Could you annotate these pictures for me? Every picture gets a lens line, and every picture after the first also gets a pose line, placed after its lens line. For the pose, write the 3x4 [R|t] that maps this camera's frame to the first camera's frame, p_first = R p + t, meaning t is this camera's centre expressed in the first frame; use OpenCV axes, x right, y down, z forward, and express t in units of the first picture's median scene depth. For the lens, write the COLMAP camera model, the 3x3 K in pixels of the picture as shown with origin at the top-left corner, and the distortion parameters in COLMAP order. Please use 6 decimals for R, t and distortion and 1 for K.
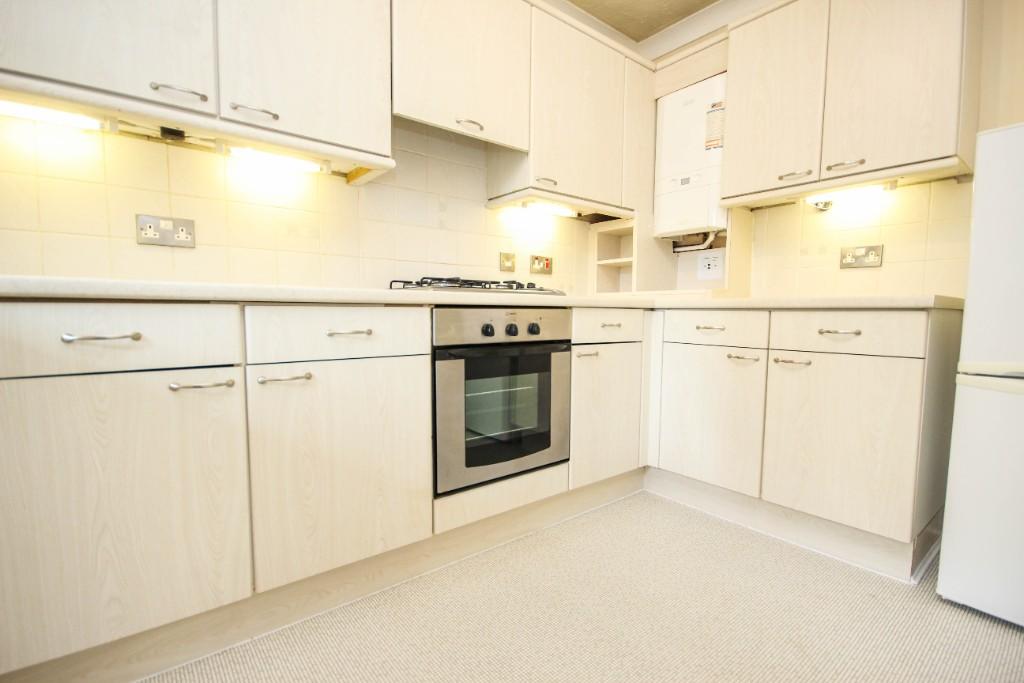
lens RADIAL K [[474.1, 0, 512.0], [0, 474.1, 341.5], [0, 0, 1]] dist [-0.000793, -0.000186]
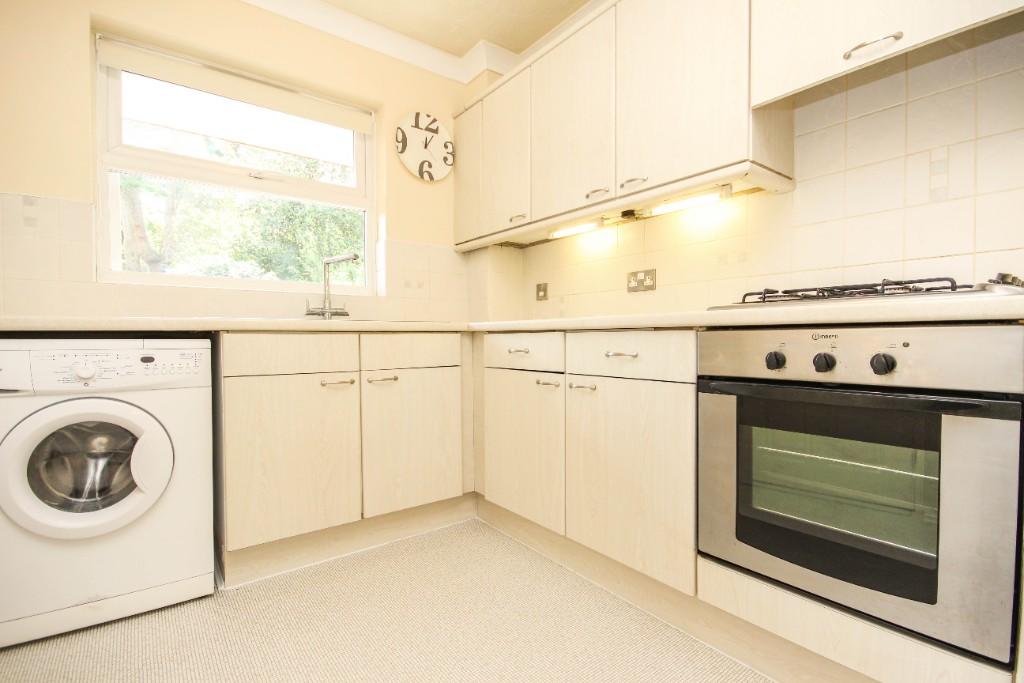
lens RADIAL K [[474.1, 0, 512.0], [0, 474.1, 341.5], [0, 0, 1]] dist [-0.000793, -0.000186]
pose [[-0.014455, 0.001280, -0.999895, 0.685147], [-0.059695, 0.998214, 0.002140, -0.031373], [0.998112, 0.059720, -0.014353, 0.650222]]
